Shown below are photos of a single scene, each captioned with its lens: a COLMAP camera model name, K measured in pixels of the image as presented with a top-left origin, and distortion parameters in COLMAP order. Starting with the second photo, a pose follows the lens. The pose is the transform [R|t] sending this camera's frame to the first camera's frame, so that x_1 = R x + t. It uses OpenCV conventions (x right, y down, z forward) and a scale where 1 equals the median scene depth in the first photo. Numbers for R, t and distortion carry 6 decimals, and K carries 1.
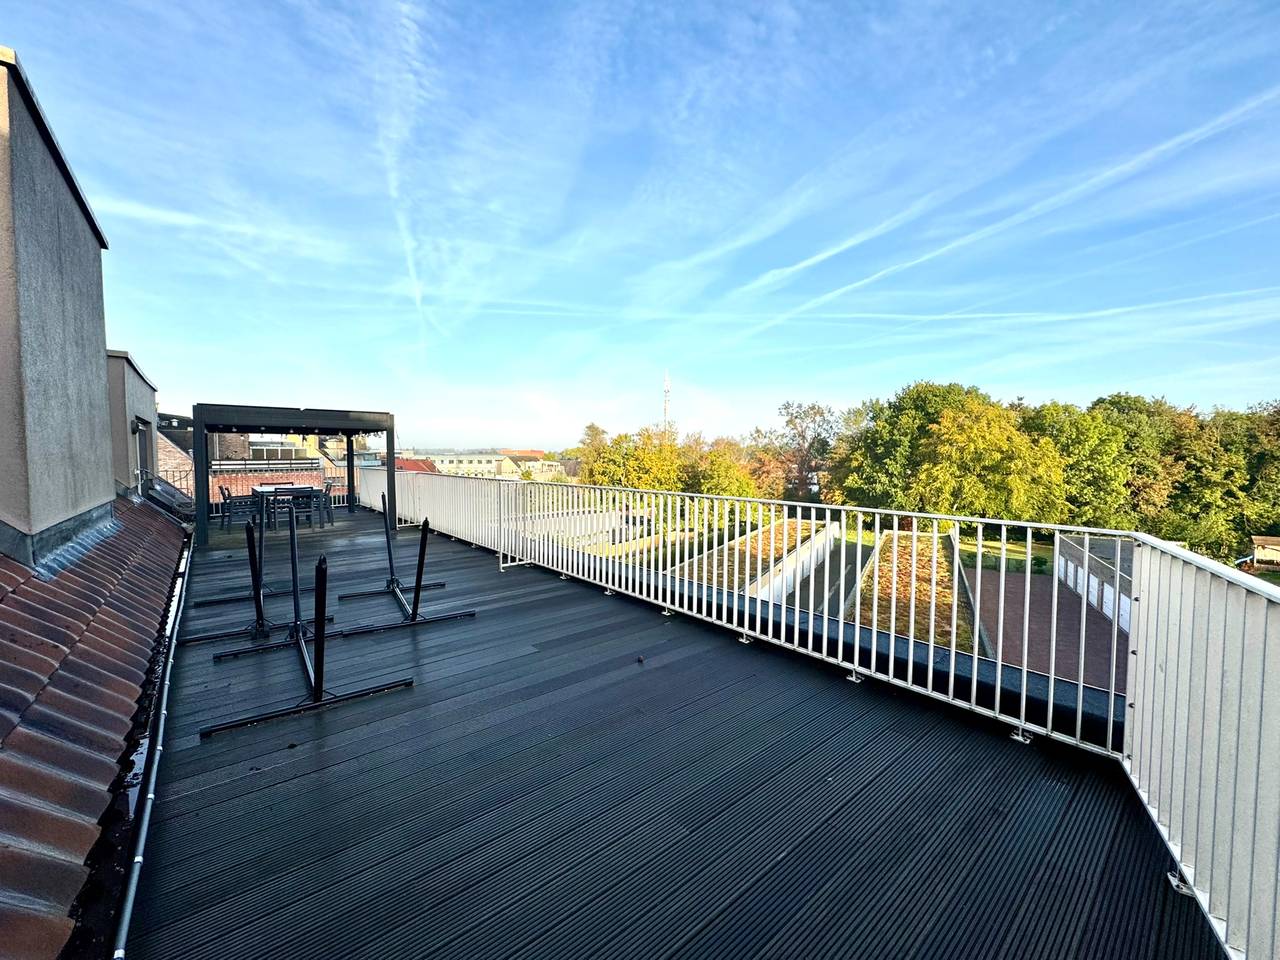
lens RADIAL K [[511.9, 0, 640.0], [0, 511.9, 480.0], [0, 0, 1]] dist [-0.002725, -0.000121]
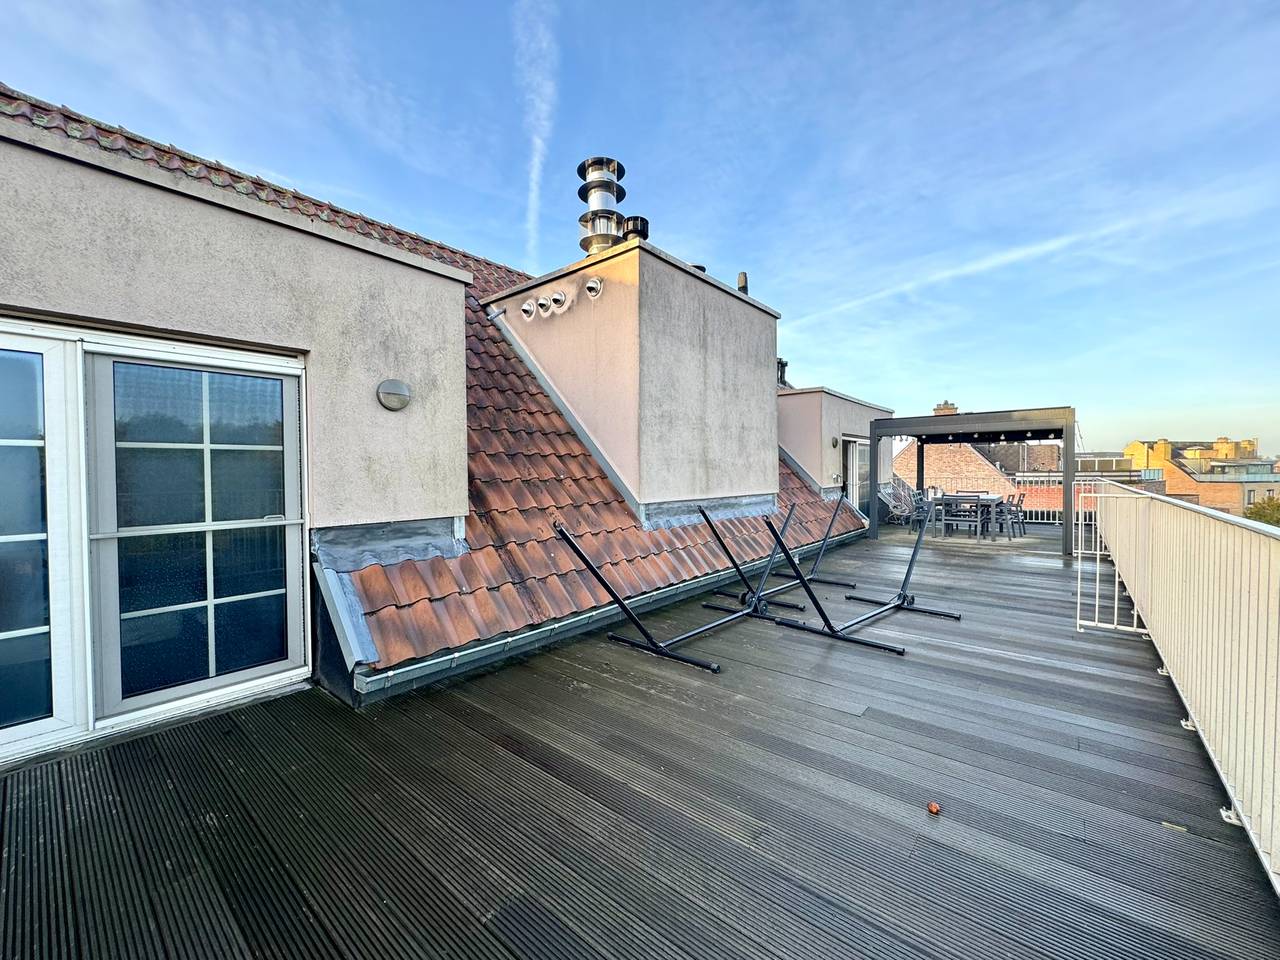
lens RADIAL K [[511.9, 0, 640.0], [0, 511.9, 480.0], [0, 0, 1]] dist [-0.002725, -0.000121]
pose [[0.171785, 0.015992, -0.985005, 0.337295], [-0.042641, 0.999052, 0.008783, 0.006984], [0.984211, 0.040493, 0.172304, 0.416002]]
